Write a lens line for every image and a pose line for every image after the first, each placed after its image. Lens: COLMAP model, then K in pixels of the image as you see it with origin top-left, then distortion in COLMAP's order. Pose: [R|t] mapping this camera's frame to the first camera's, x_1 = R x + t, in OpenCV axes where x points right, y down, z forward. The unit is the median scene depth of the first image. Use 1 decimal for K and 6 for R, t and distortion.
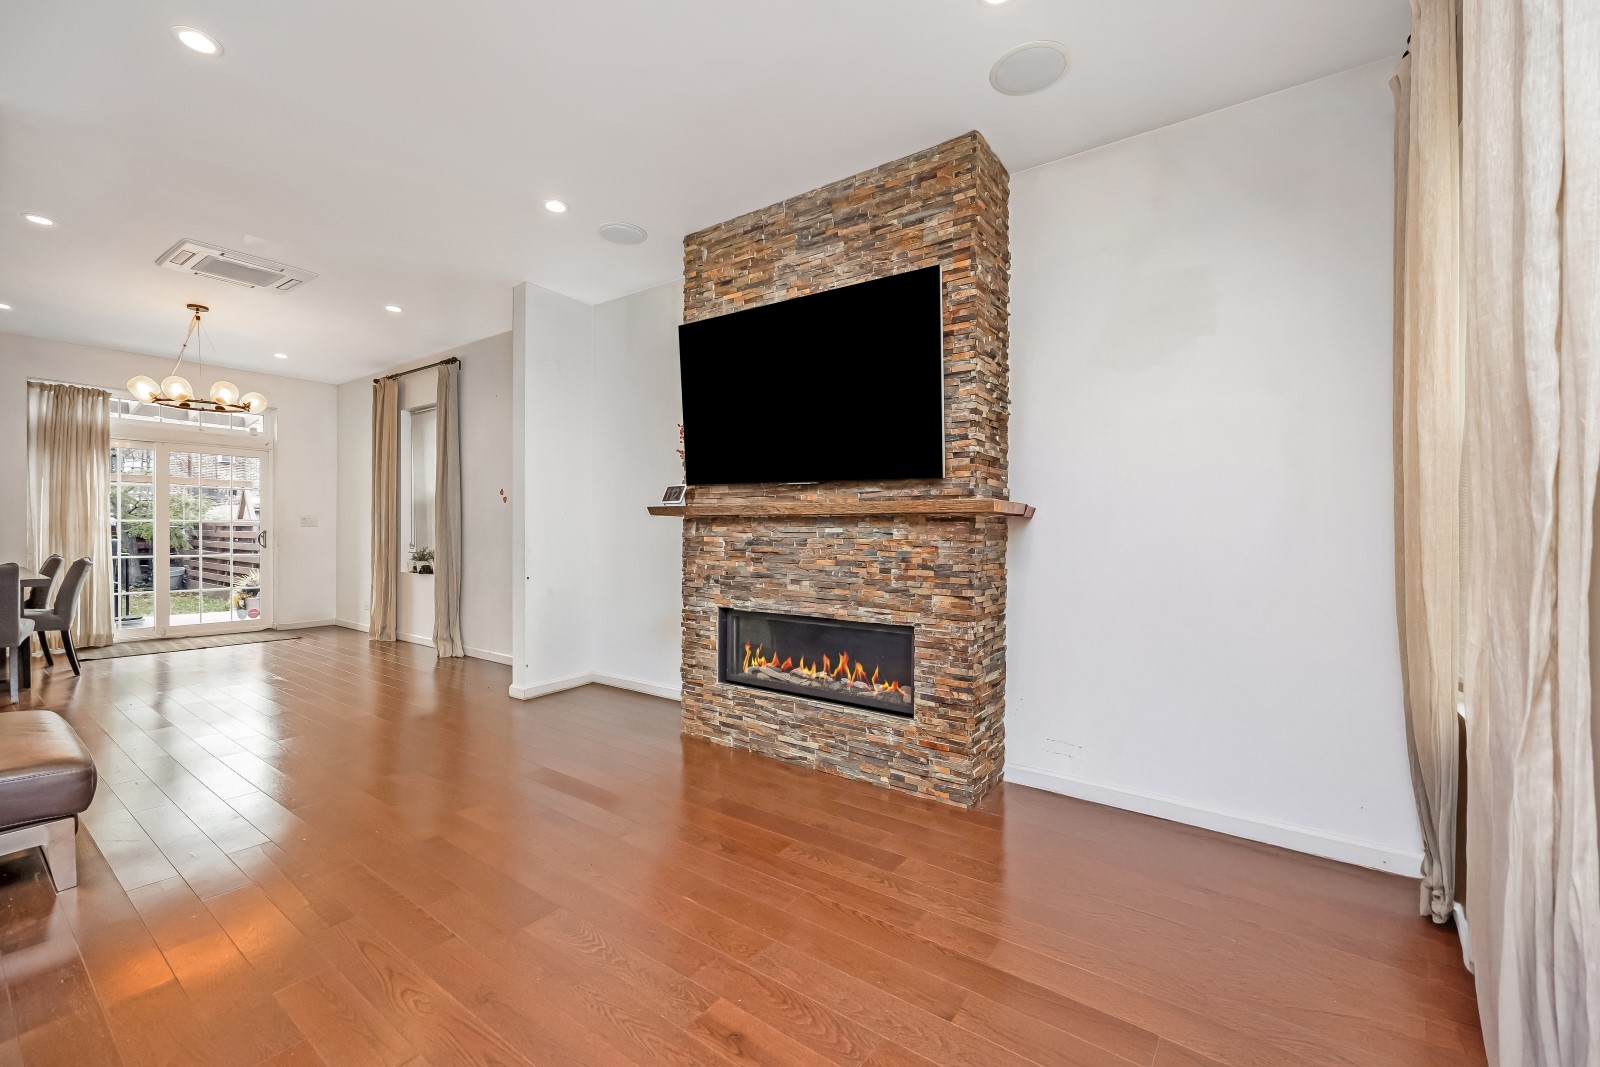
lens RADIAL K [[658.8, 0, 802.4], [0, 658.8, 541.0], [0, 0, 1]] dist [-0.000900, -0.000059]
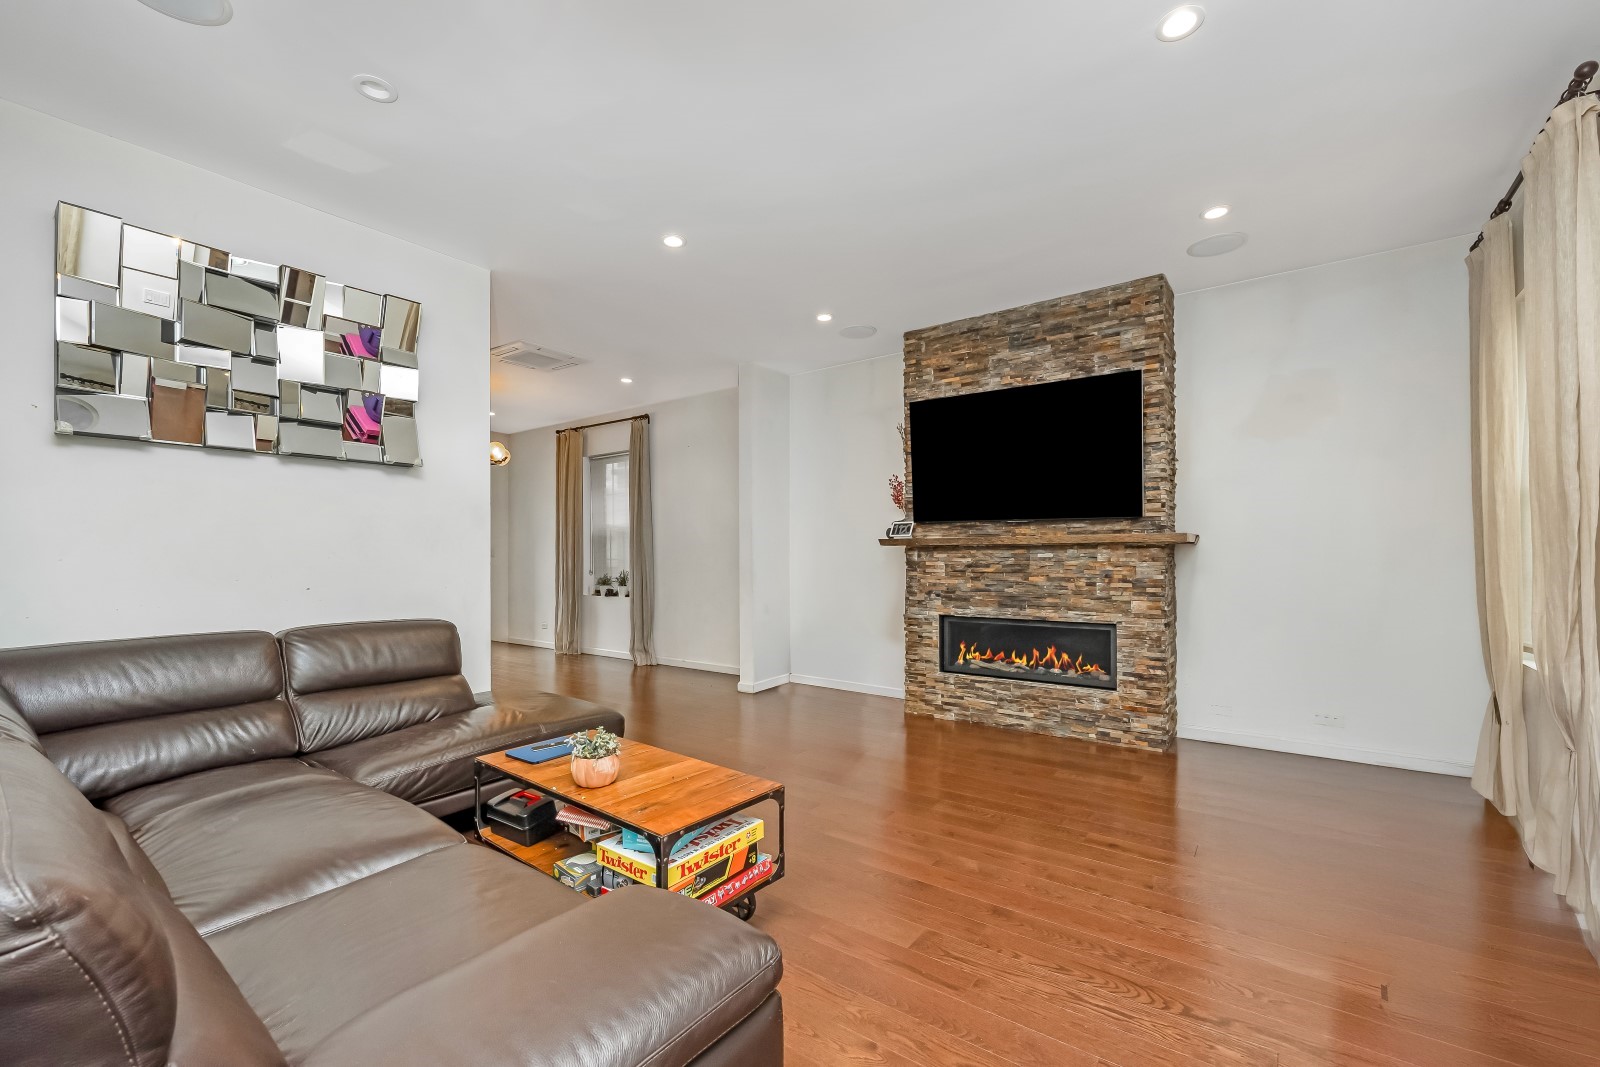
lens RADIAL K [[666.9, 0, 805.8], [0, 666.9, 558.6], [0, 0, 1]] dist [0.000023, 0.000154]
pose [[0.999872, -0.012789, -0.009593, -0.419857], [0.012693, 0.999869, -0.010084, -0.001744], [0.009721, 0.009961, 0.999903, -0.371343]]
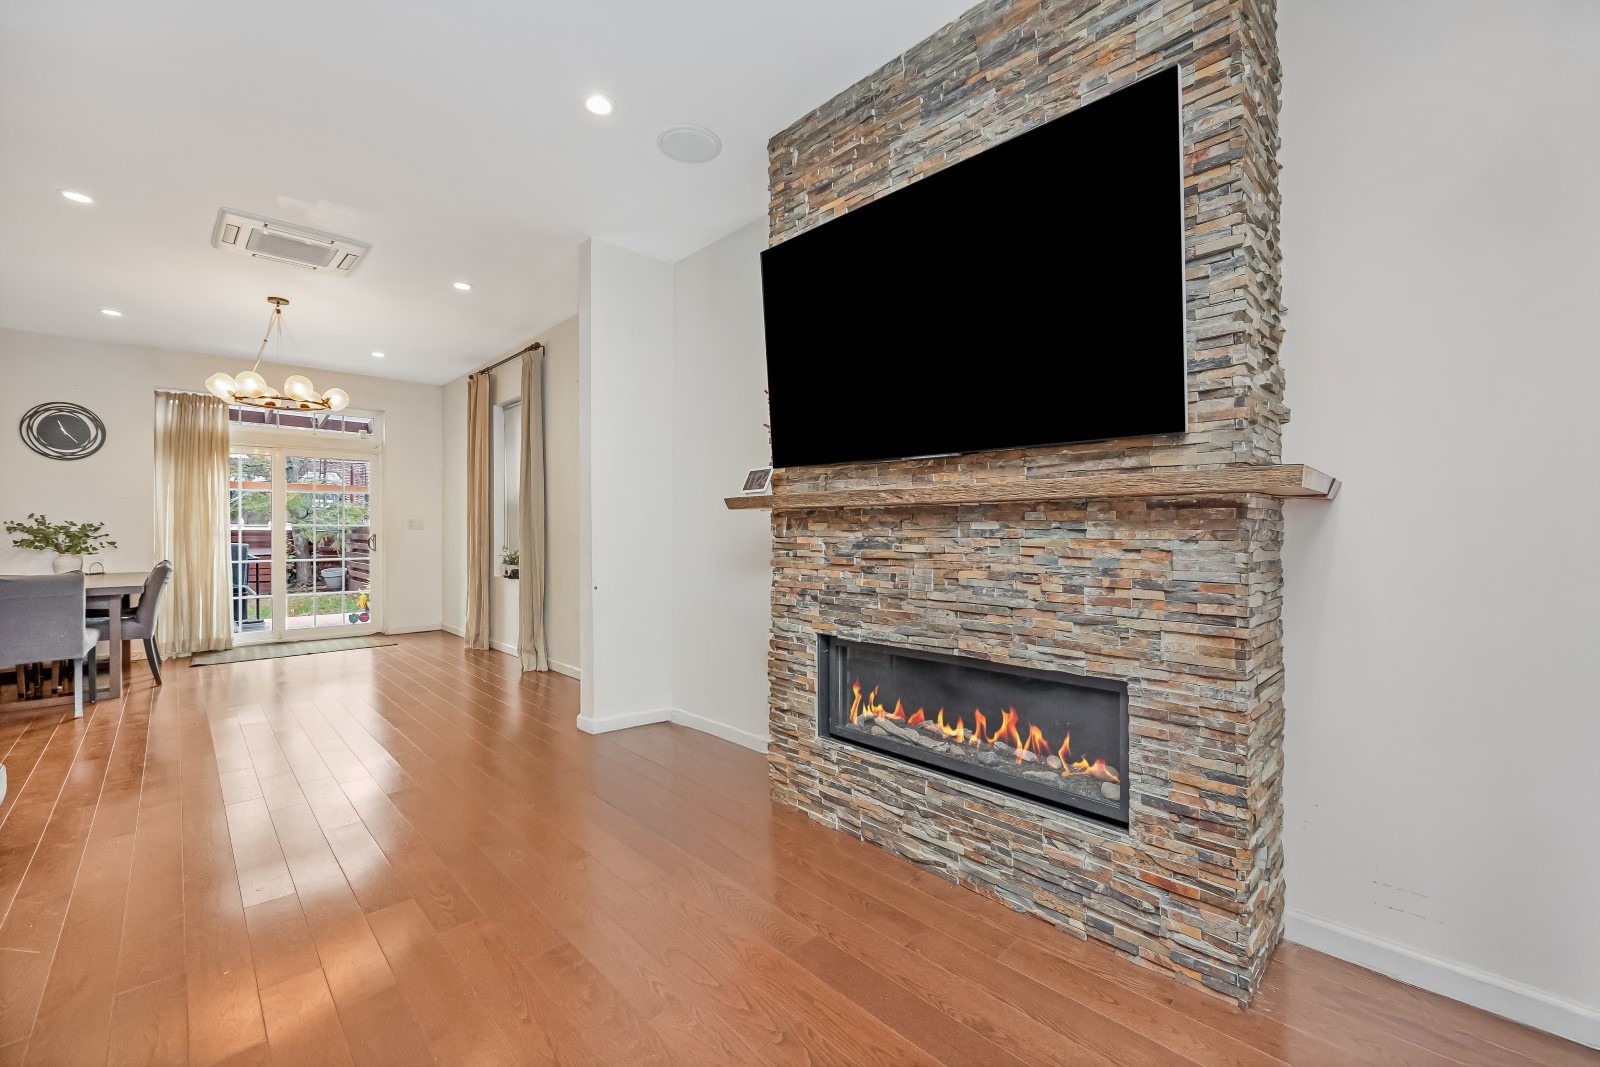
lens RADIAL K [[654.6, 0, 803.0], [0, 654.6, 530.1], [0, 0, 1]] dist [0.000611, 0.000018]
pose [[0.984670, -0.010986, -0.174081, -0.017028], [0.008575, 0.999857, -0.014593, -0.003986], [0.174216, 0.012877, 0.984623, 0.311724]]
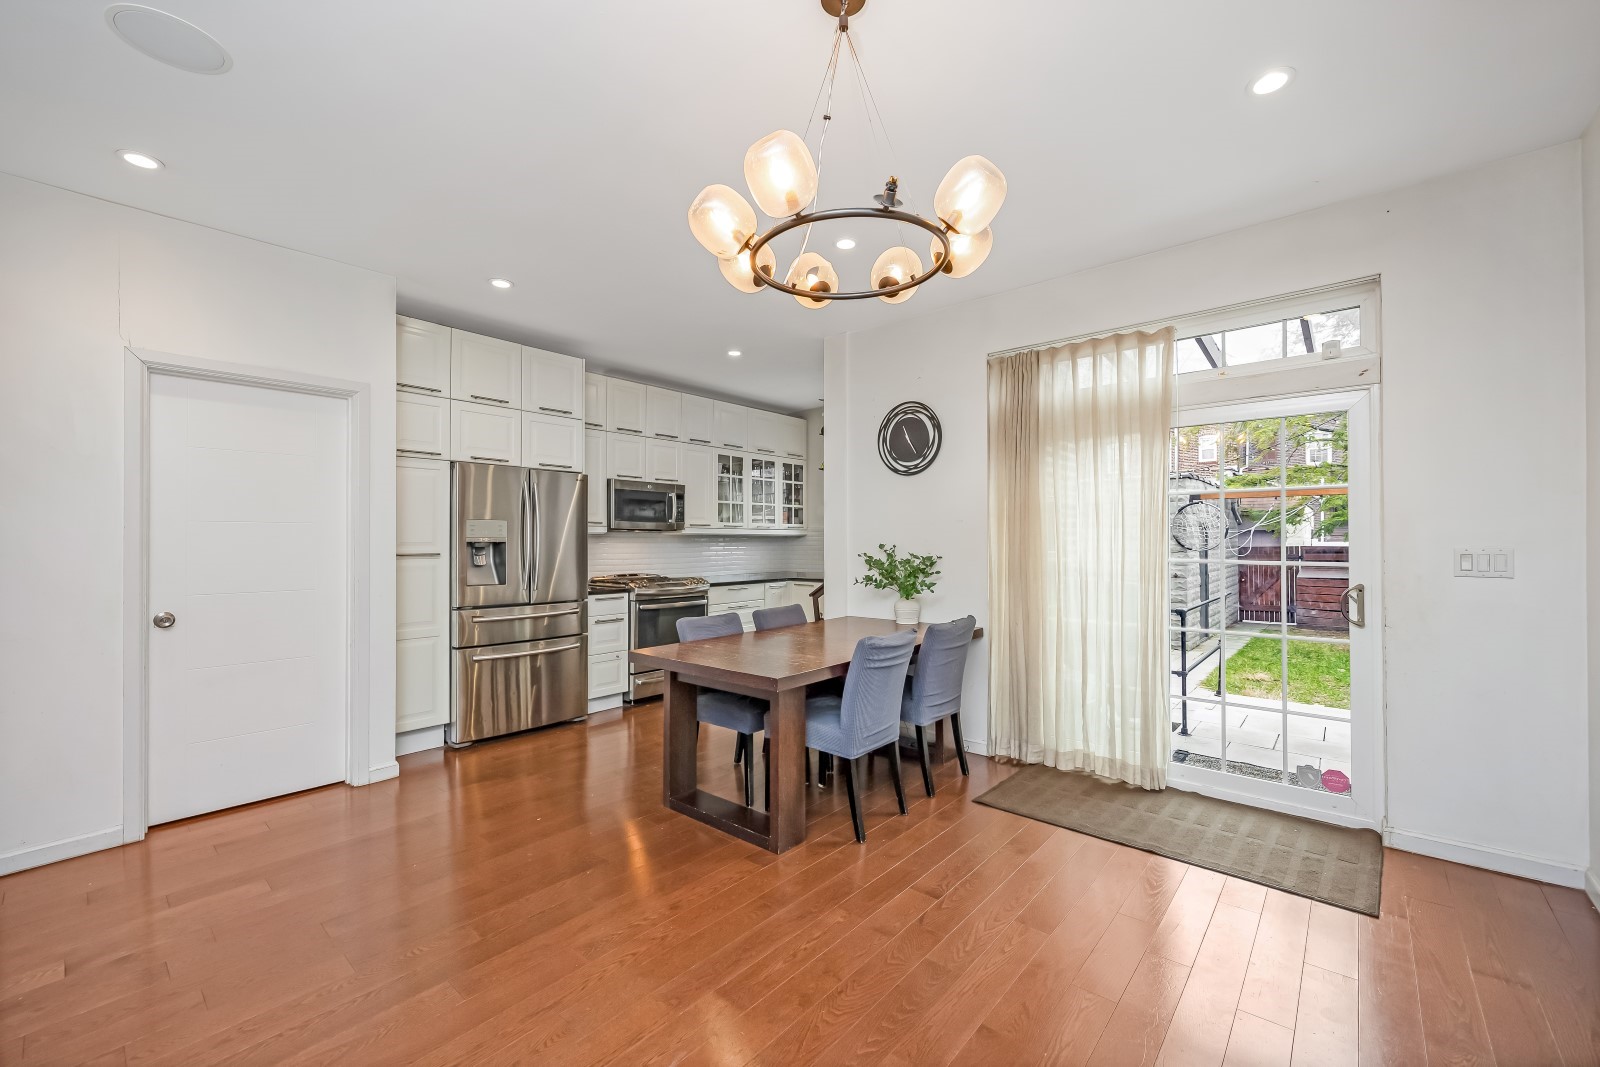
lens RADIAL K [[654.6, 0, 803.0], [0, 654.6, 530.1], [0, 0, 1]] dist [0.000611, 0.000018]
pose [[-0.066784, -0.023704, -0.997486, -0.856045], [-0.012032, 0.999664, -0.022950, -0.081976], [0.997695, 0.010469, -0.067047, 1.521024]]
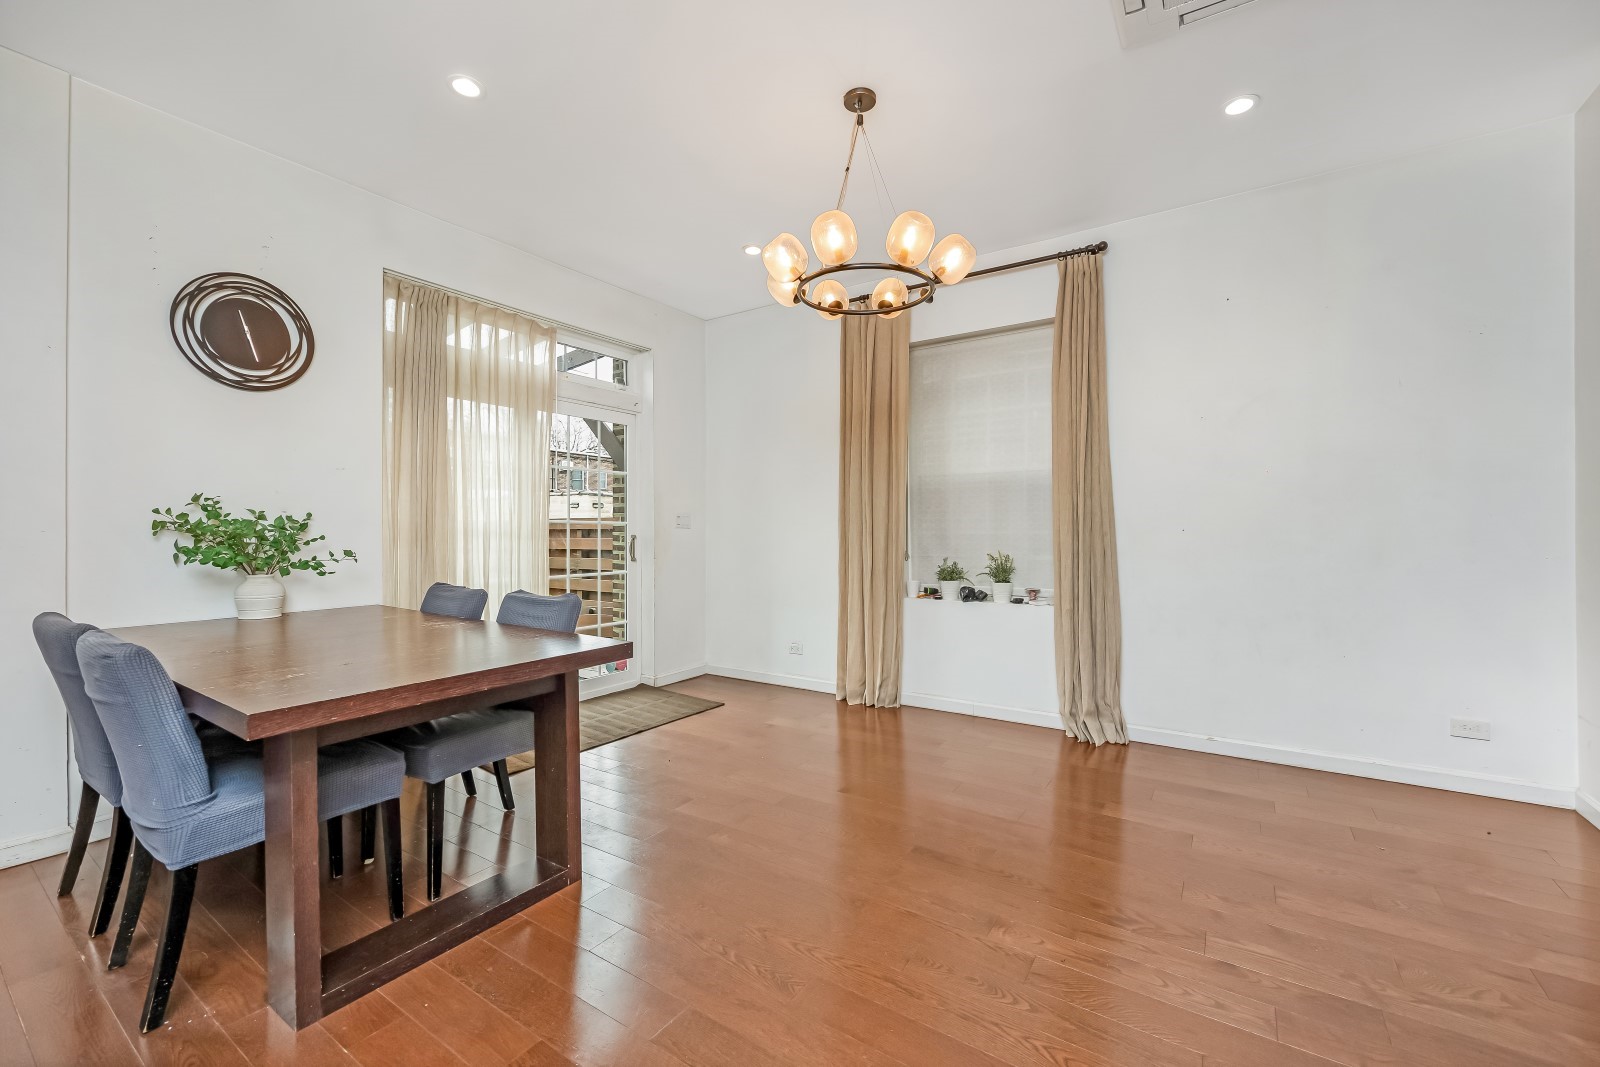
lens RADIAL K [[654.6, 0, 803.0], [0, 654.6, 530.1], [0, 0, 1]] dist [0.000611, 0.000018]
pose [[0.998991, -0.011369, 0.043456, -1.506080], [0.011953, 0.999842, -0.013195, -0.022716], [-0.043299, 0.013701, 0.998968, 0.760148]]
